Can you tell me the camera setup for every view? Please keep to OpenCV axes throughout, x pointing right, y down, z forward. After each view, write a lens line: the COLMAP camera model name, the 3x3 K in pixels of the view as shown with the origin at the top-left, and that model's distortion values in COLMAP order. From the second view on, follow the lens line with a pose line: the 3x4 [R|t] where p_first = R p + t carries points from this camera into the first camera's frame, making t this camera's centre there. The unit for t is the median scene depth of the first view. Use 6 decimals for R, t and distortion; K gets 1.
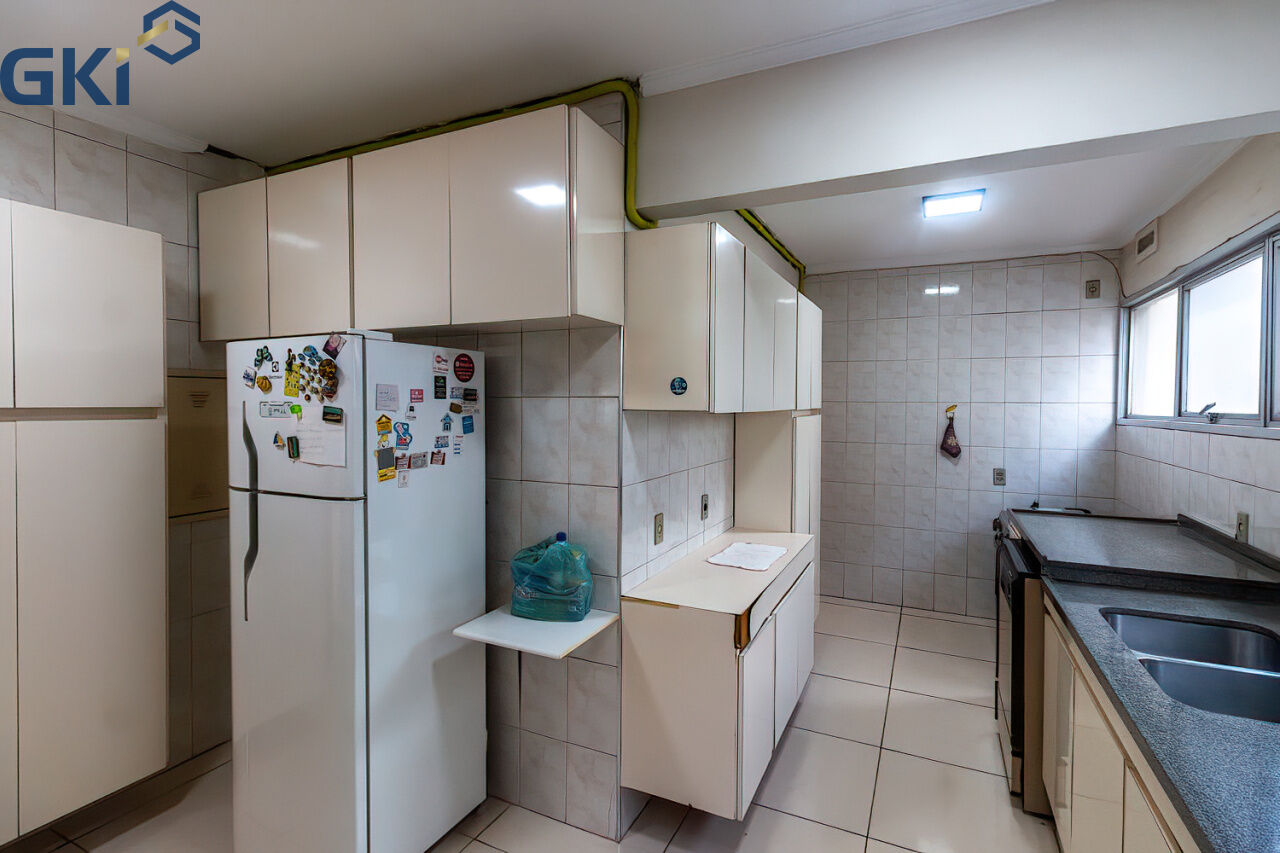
lens RADIAL K [[606.5, 0, 639.5], [0, 606.5, 417.2], [0, 0, 1]] dist [-0.000305, 0.000030]
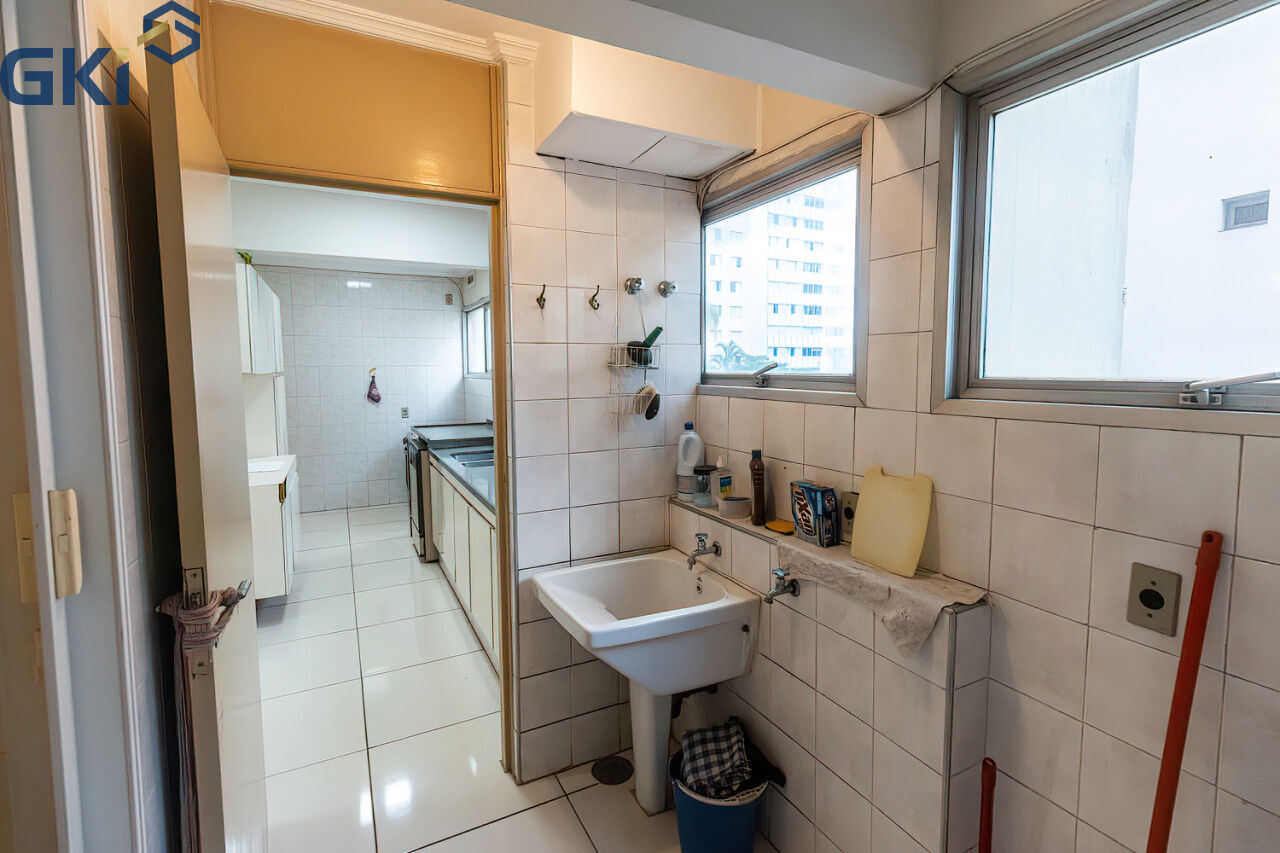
lens RADIAL K [[587.4, 0, 637.4], [0, 587.4, 414.6], [0, 0, 1]] dist [0.002141, 0.000793]
pose [[0.605562, -0.074295, 0.792323, -0.280974], [0.026365, 0.996959, 0.073333, 0.006770], [-0.795362, -0.023518, 0.605679, -0.454294]]
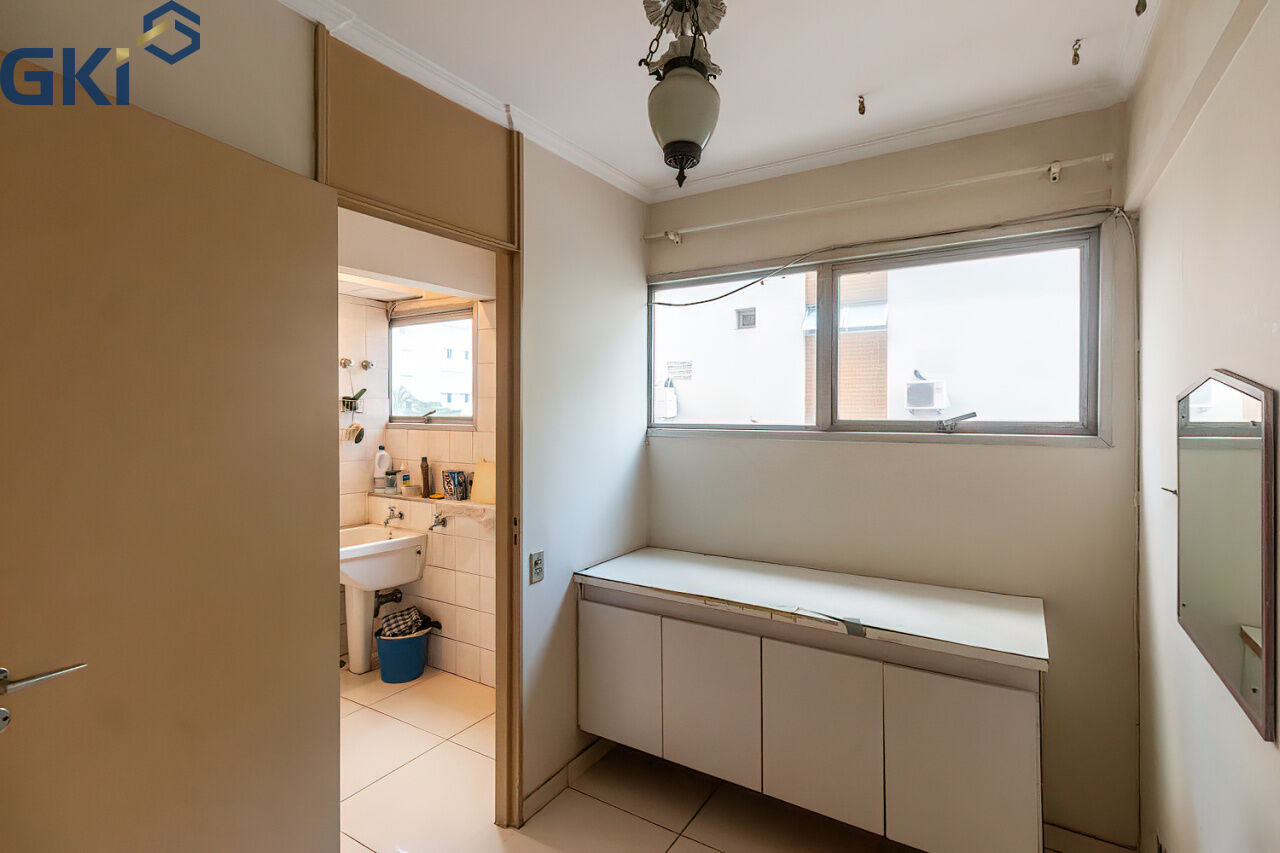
lens RADIAL K [[605.7, 0, 651.6], [0, 605.7, 412.5], [0, 0, 1]] dist [-0.000495, 0.000019]
pose [[0.099416, -0.005419, 0.995031, -0.733116], [0.020125, 0.999792, 0.003435, 0.009919], [-0.994842, 0.019683, 0.099505, -0.682562]]
